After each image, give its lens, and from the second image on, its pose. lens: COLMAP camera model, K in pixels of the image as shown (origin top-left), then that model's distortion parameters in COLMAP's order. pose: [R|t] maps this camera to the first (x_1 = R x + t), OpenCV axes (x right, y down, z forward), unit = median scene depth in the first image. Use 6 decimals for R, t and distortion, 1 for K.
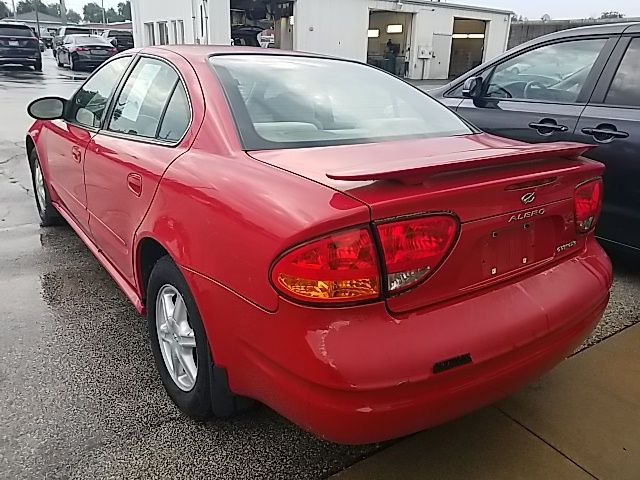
lens RADIAL K [[500.9, 0, 313.0], [0, 500.9, 231.3], [0, 0, 1]] dist [0.041850, -0.063312]
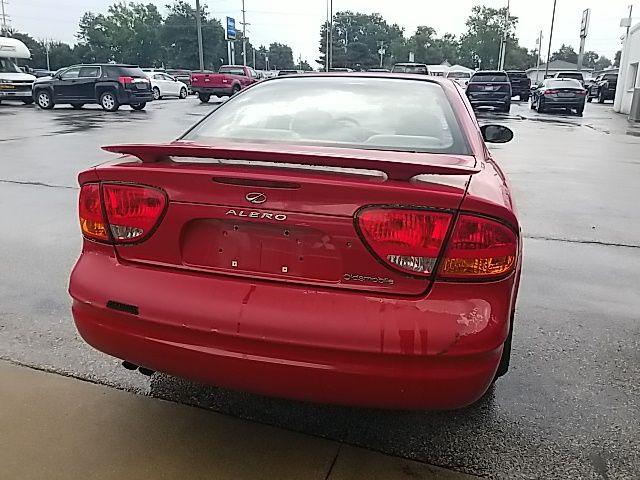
lens RADIAL K [[500.9, 0, 329.4], [0, 500.9, 231.9], [0, 0, 1]] dist [0.041850, -0.063312]
pose [[0.622574, 0.187648, -0.759730, 0.798852], [-0.249036, 0.967862, 0.034978, -0.044208], [0.741878, 0.167423, 0.649297, 0.294568]]
